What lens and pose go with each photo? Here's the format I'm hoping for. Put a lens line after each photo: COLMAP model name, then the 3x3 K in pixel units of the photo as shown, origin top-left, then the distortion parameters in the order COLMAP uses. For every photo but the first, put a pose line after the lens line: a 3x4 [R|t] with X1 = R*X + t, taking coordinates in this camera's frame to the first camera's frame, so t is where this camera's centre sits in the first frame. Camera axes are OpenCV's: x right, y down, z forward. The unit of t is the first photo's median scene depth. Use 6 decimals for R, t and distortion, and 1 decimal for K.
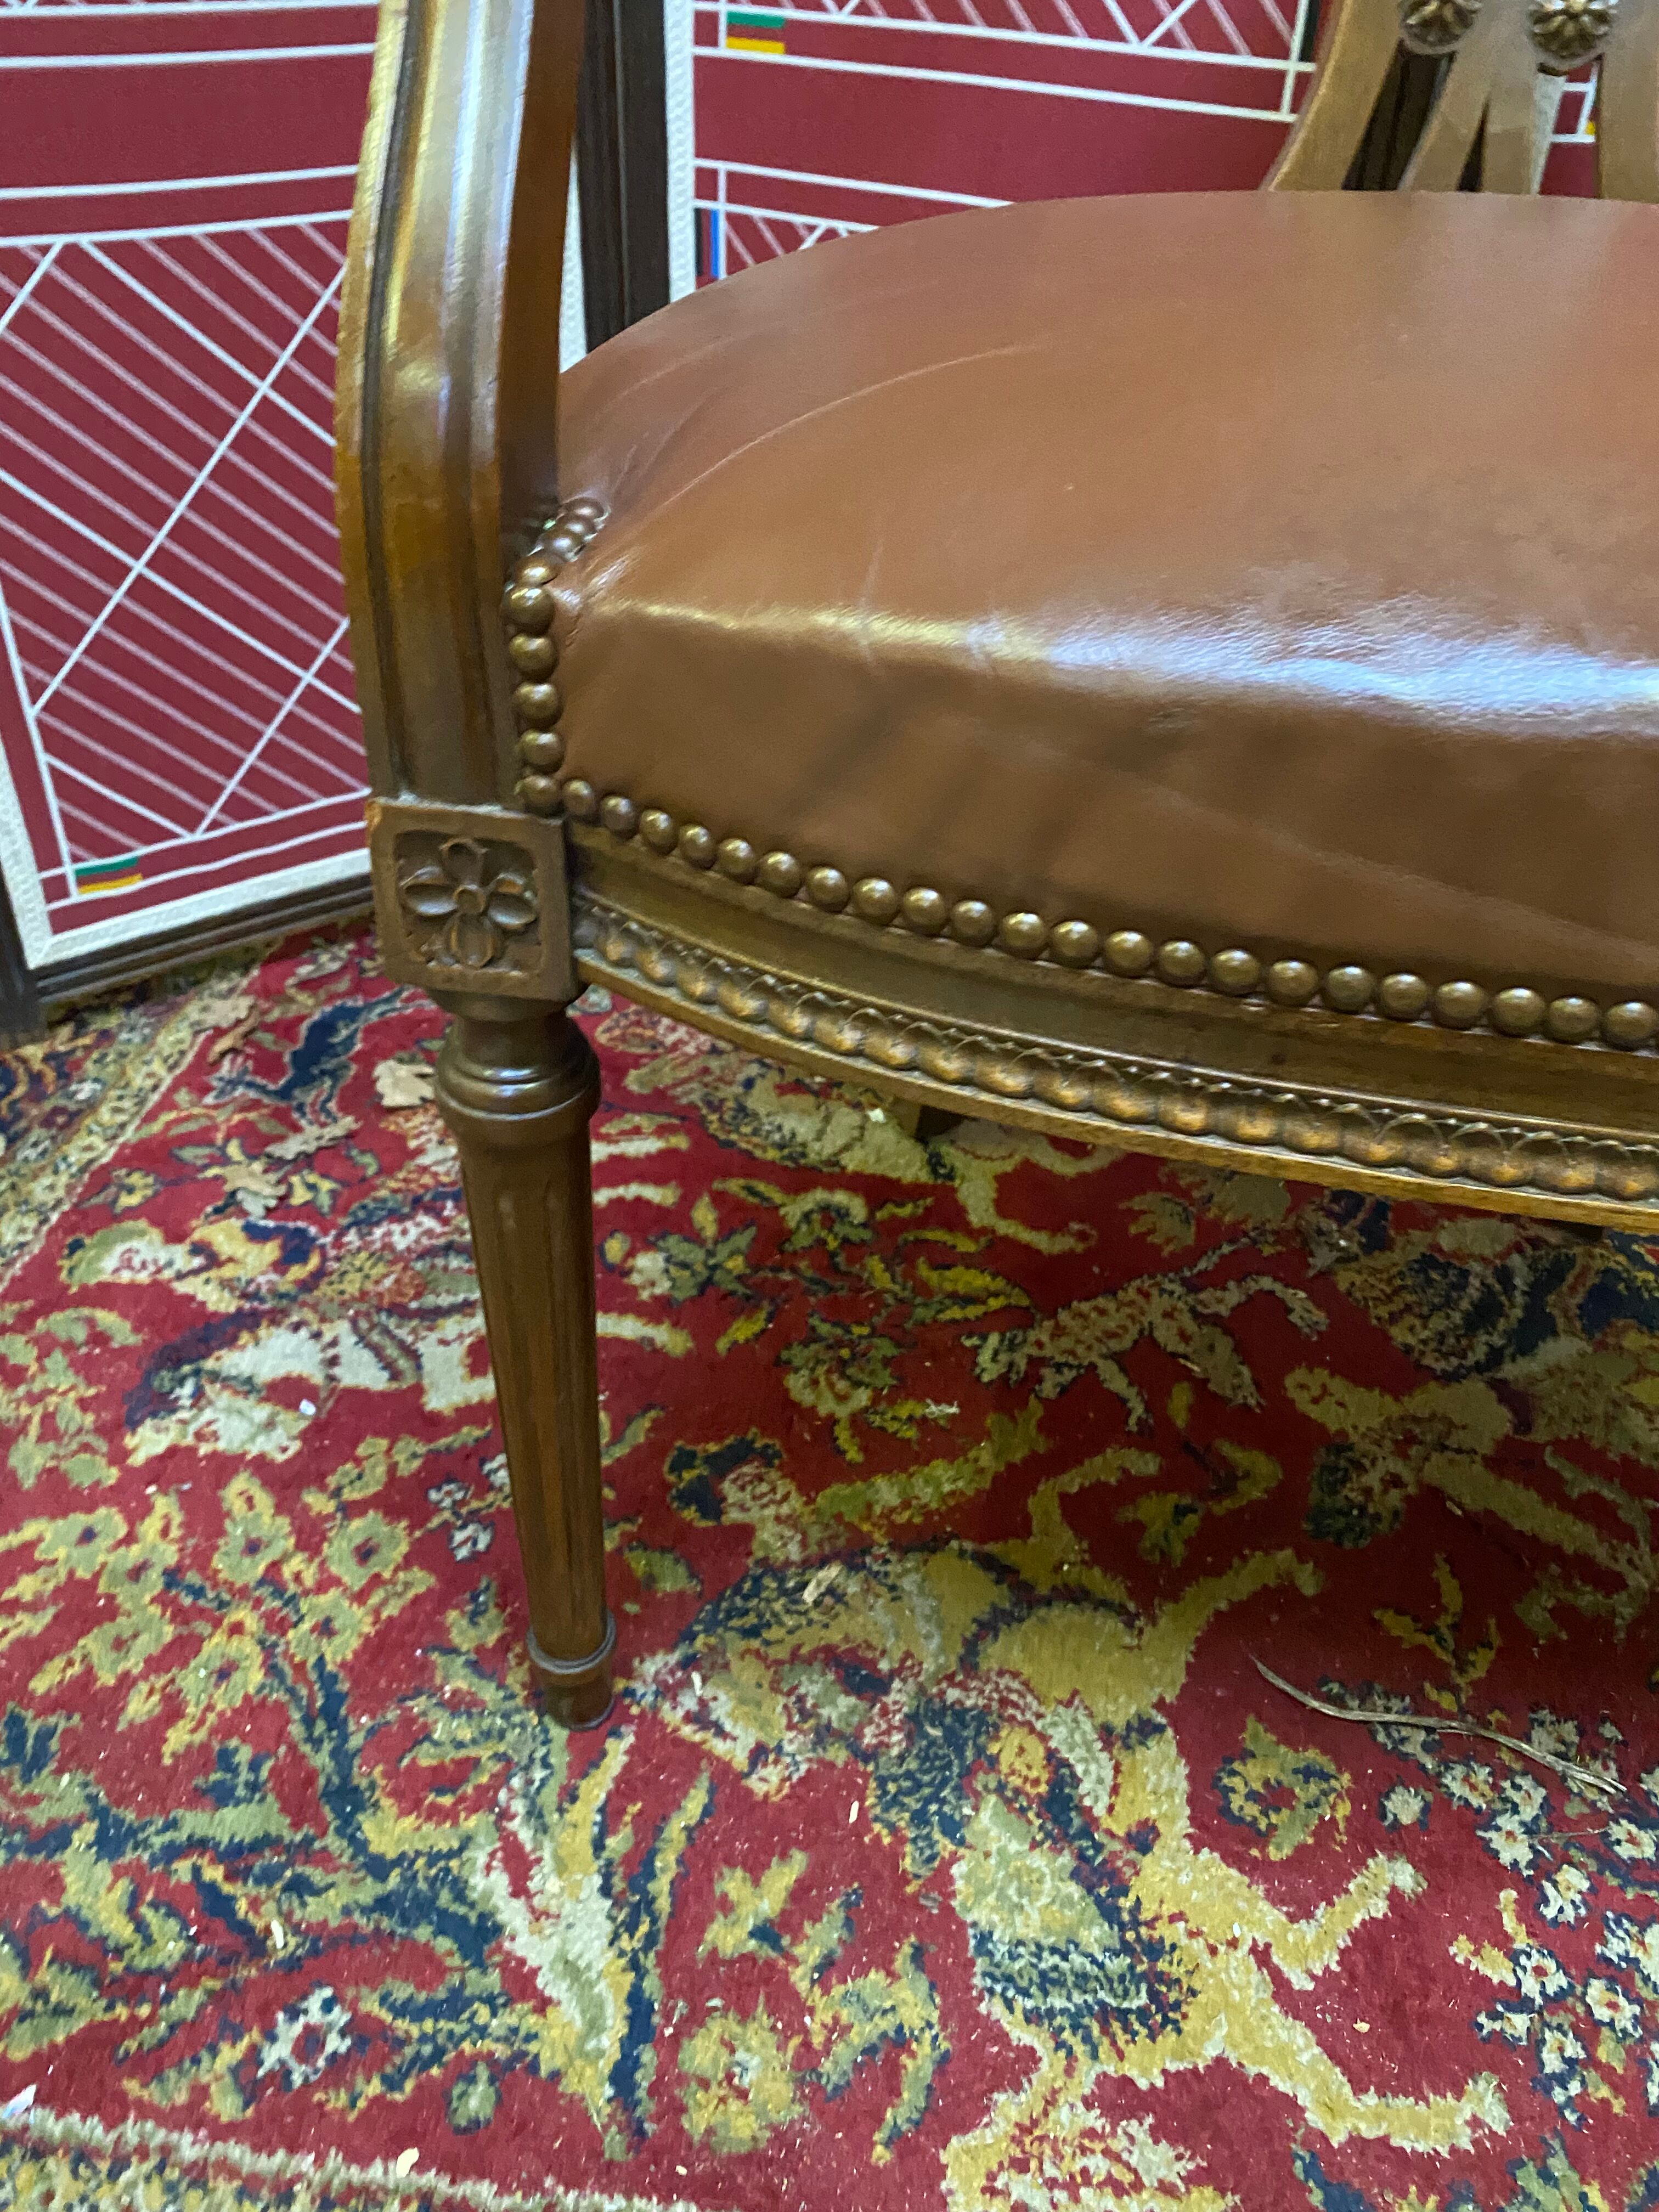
lens RADIAL K [[1706.6, 0, 856.8], [0, 1706.6, 1085.7], [0, 0, 1]] dist [0.002954, 0.005117]
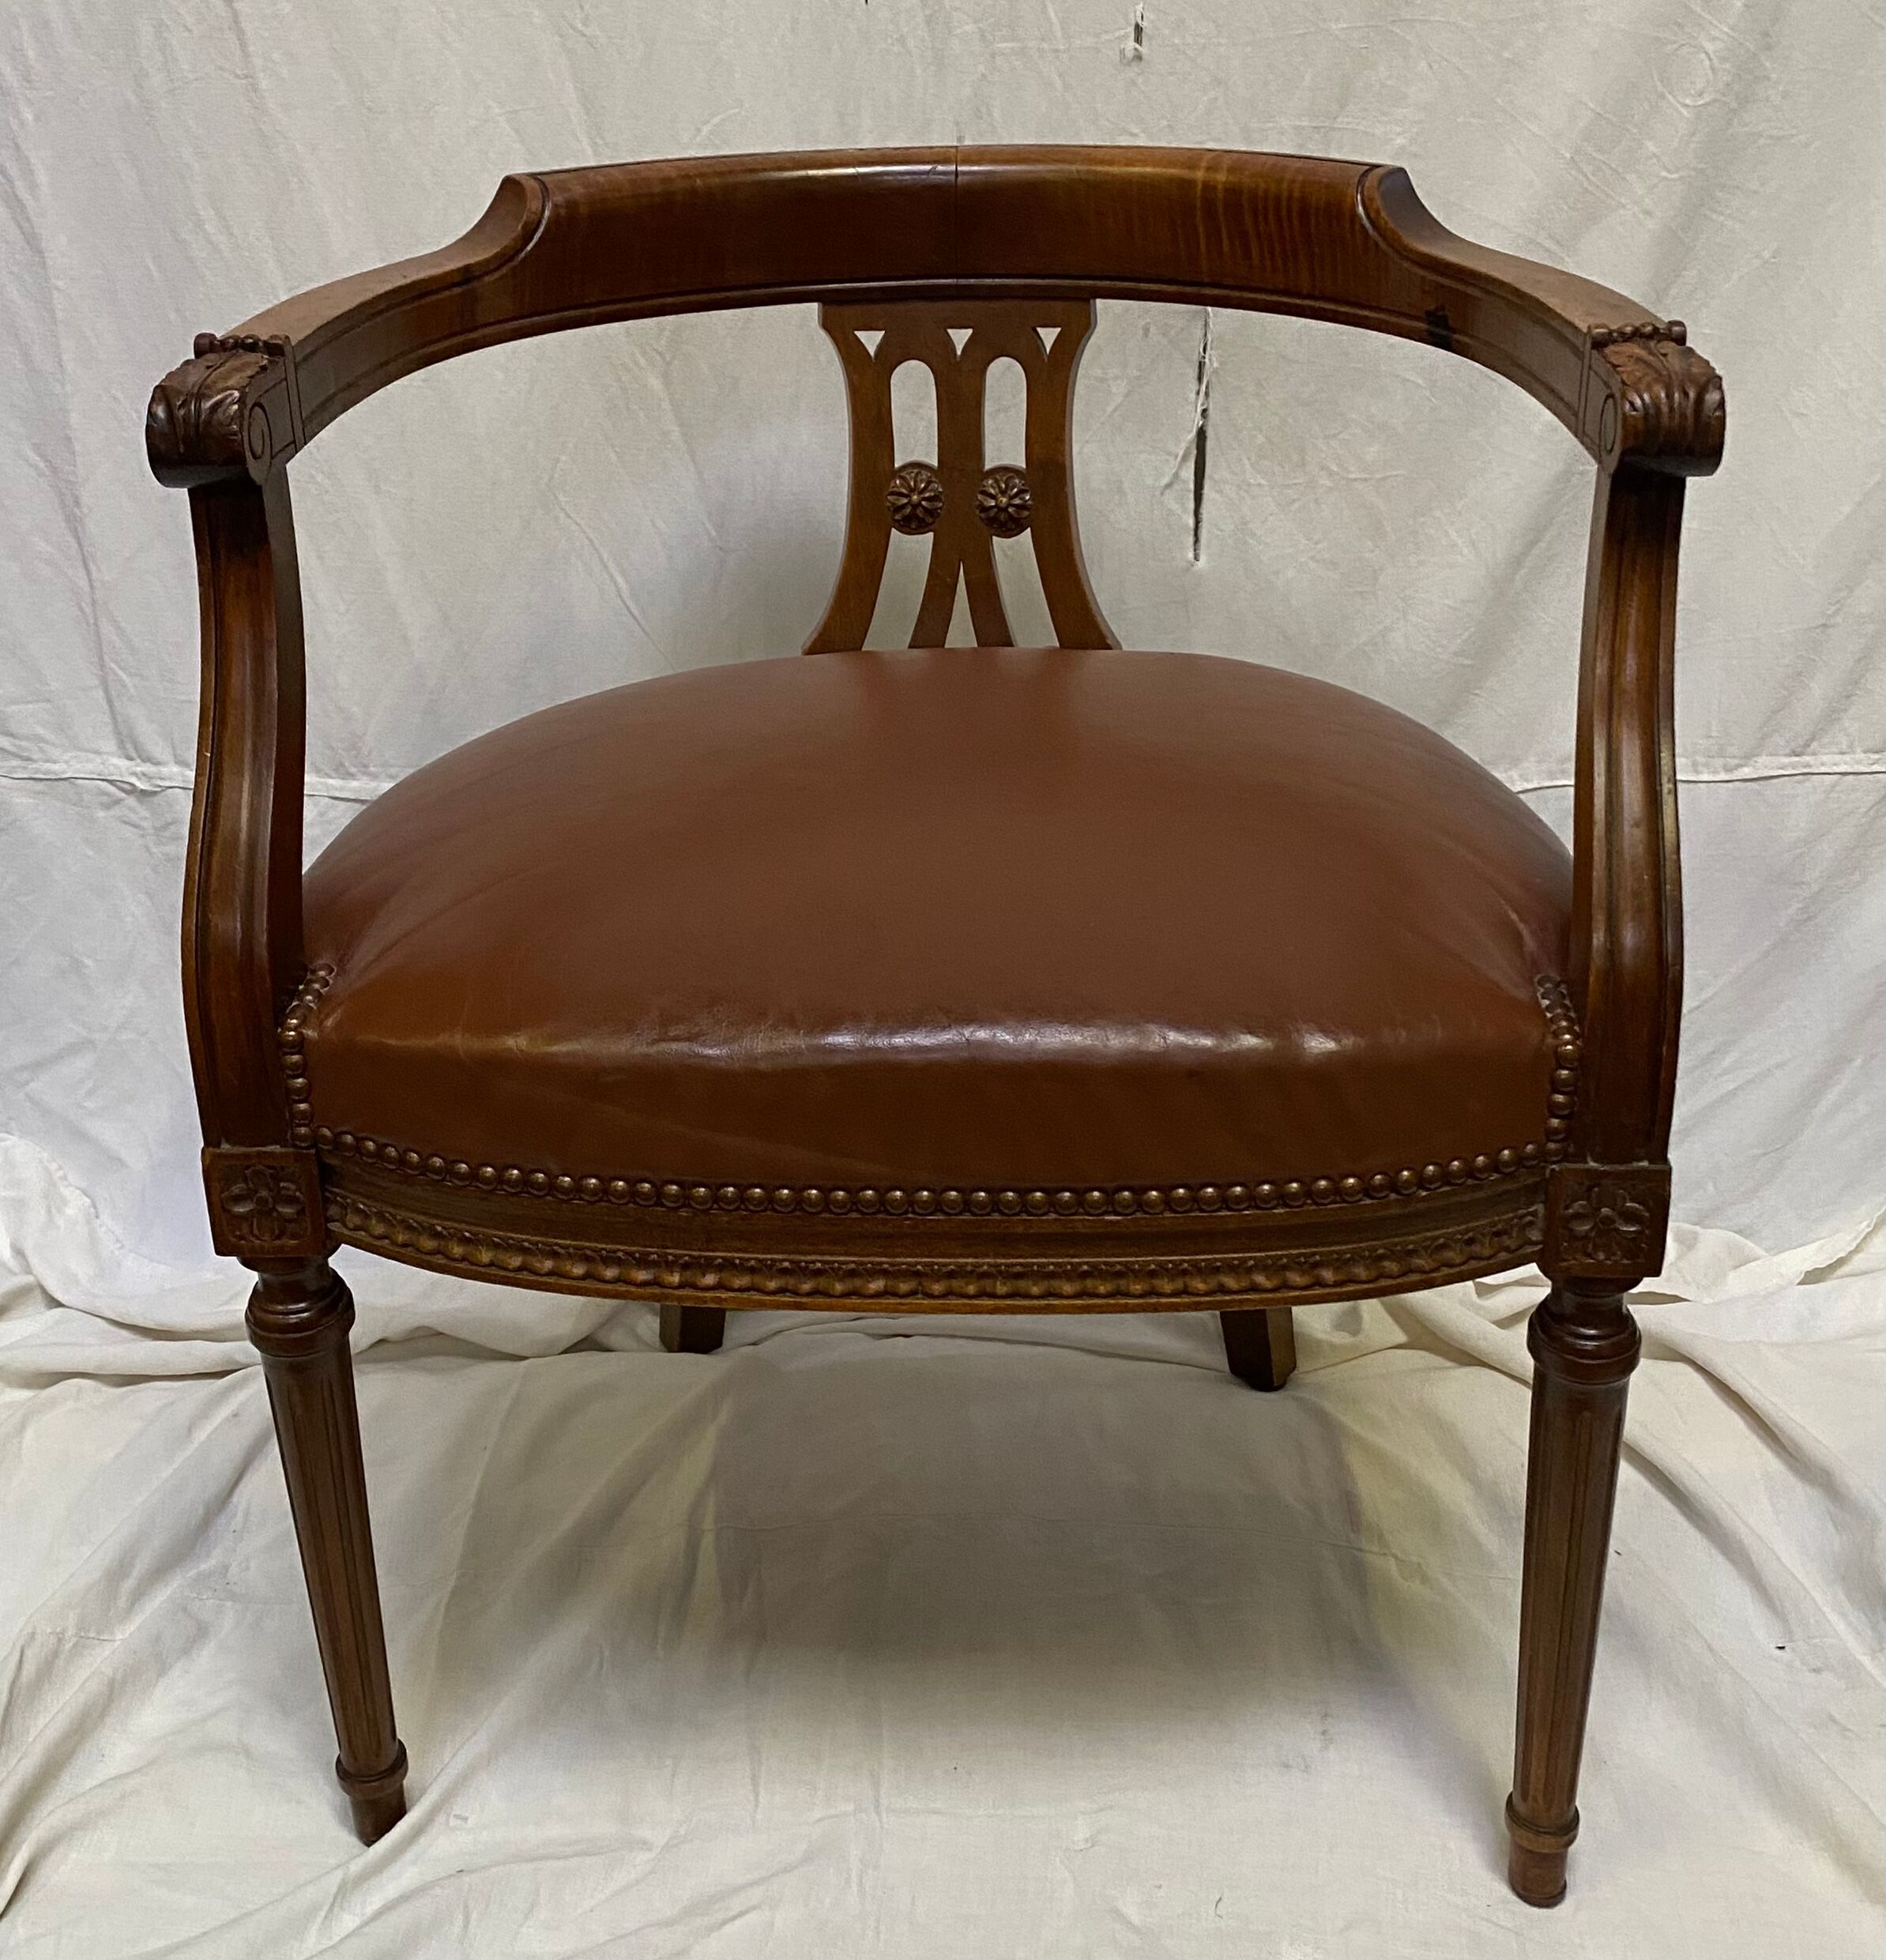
lens RADIAL K [[2426.7, 0, 914.7], [0, 2426.7, 777.6], [0, 0, 1]] dist [0.107549, 0.000000]
pose [[0.994206, -0.098244, 0.043628, 0.227037], [0.105809, 0.965989, -0.235942, 0.082860], [-0.018964, 0.239191, 0.970787, -0.957246]]
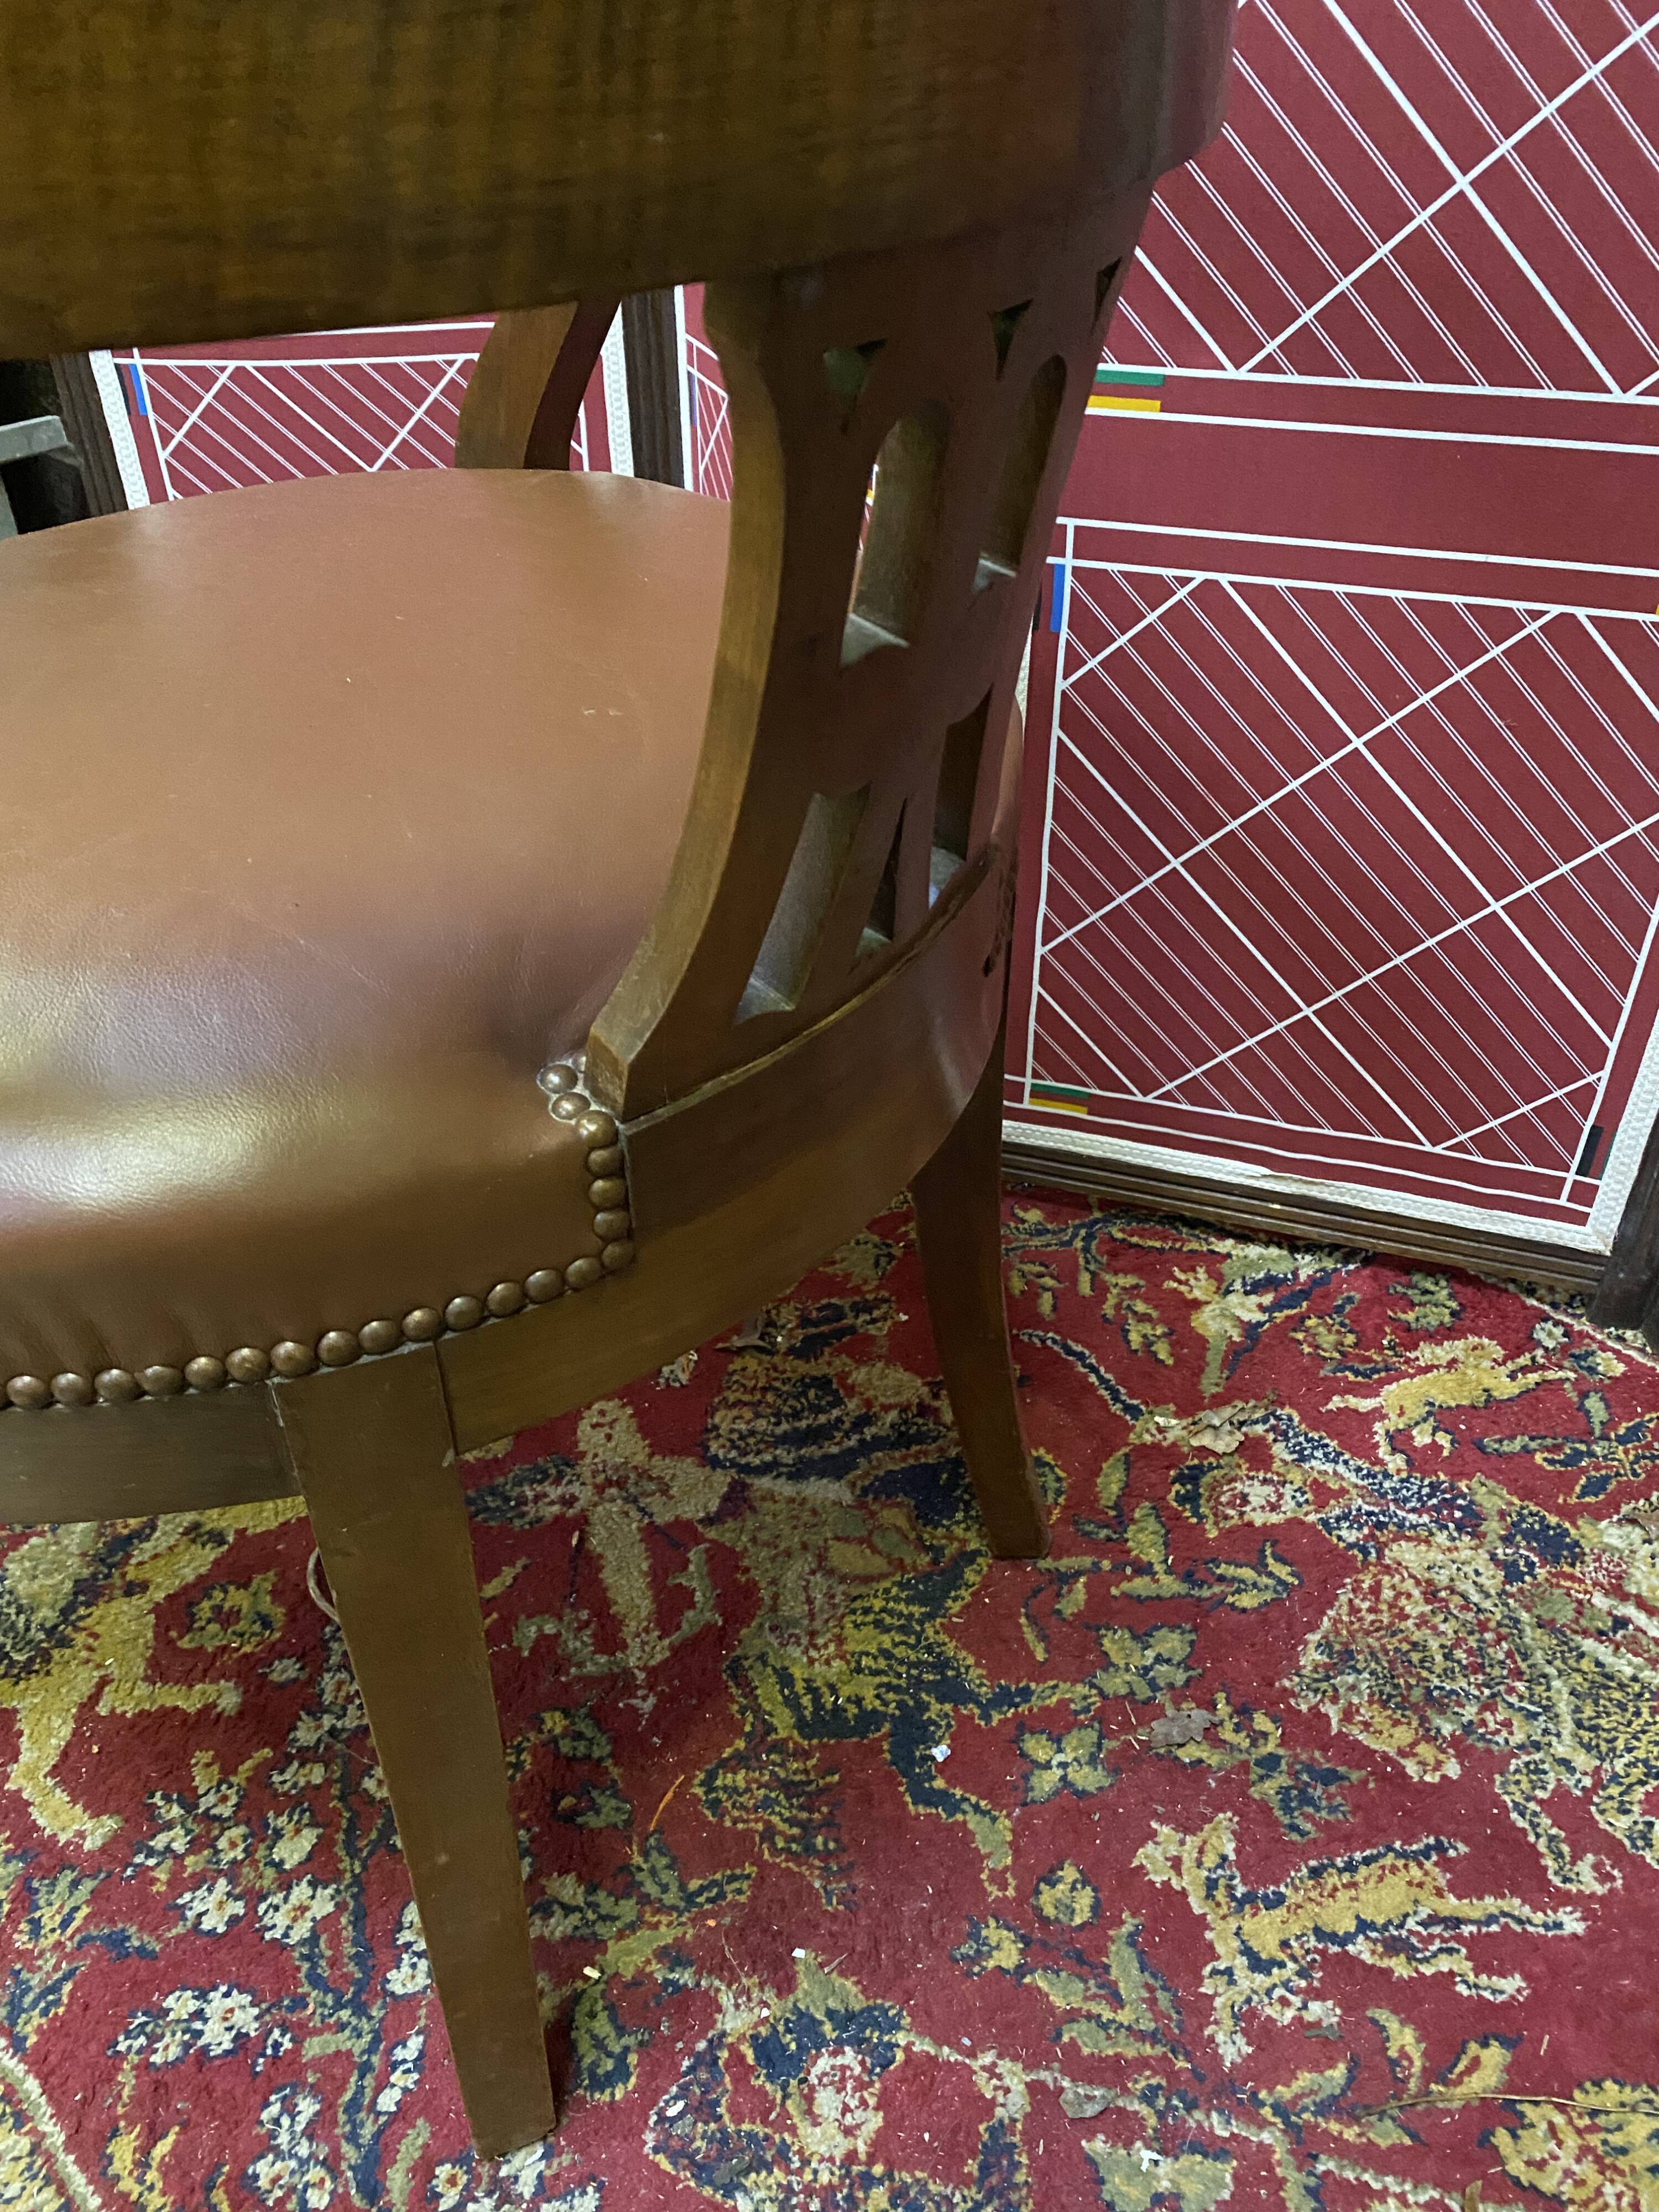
lens RADIAL K [[1706.6, 0, 821.1], [0, 1706.6, 1101.8], [0, 0, 1]] dist [0.002954, 0.005117]
pose [[0.788934, 0.320167, -0.524477, 1.175825], [-0.318985, 0.942908, 0.095772, -0.239207], [0.525197, 0.091743, 0.846021, 0.073970]]
